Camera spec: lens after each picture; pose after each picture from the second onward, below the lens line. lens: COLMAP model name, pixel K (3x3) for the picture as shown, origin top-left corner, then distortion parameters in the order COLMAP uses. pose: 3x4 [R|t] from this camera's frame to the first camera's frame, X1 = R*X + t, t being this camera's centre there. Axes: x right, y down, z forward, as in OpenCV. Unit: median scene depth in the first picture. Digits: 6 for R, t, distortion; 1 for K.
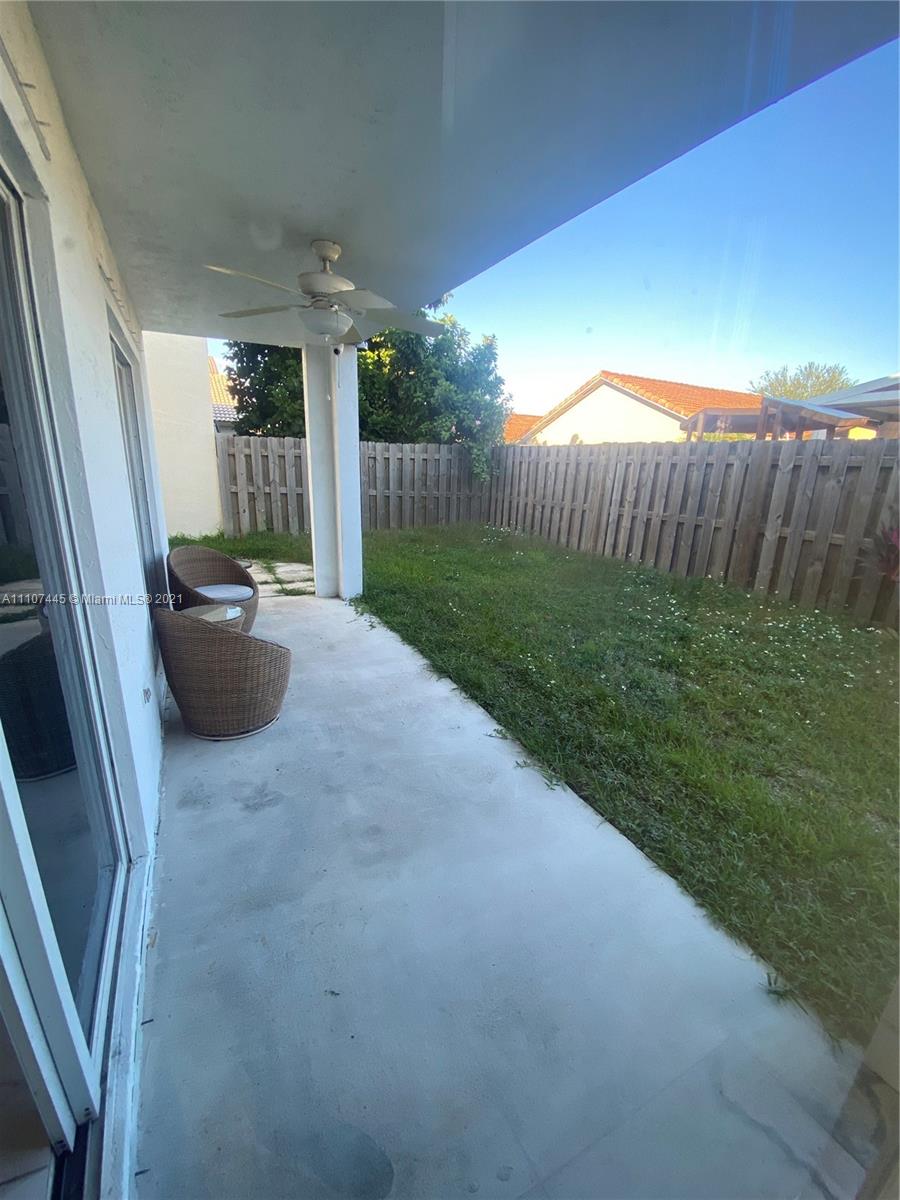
lens RADIAL K [[483.7, 0, 442.1], [0, 483.7, 597.7], [0, 0, 1]] dist [-0.002546, -0.001986]
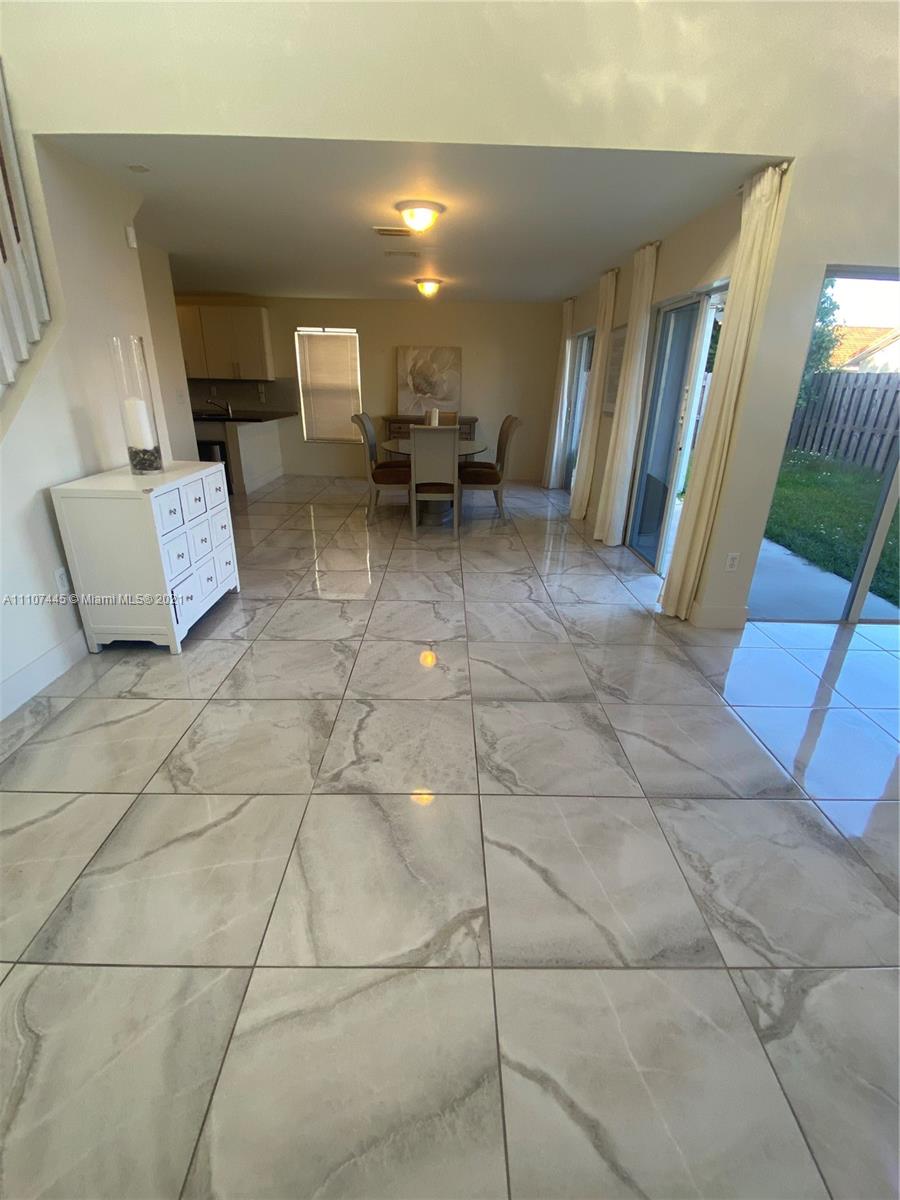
lens RADIAL K [[539.5, 0, 446.7], [0, 539.5, 591.3], [0, 0, 1]] dist [-0.013815, -0.002531]
pose [[0.897775, 0.154121, -0.412609, -0.062532], [-0.118337, 0.986740, 0.111091, 0.119948], [0.424259, -0.050908, 0.904109, -0.412163]]
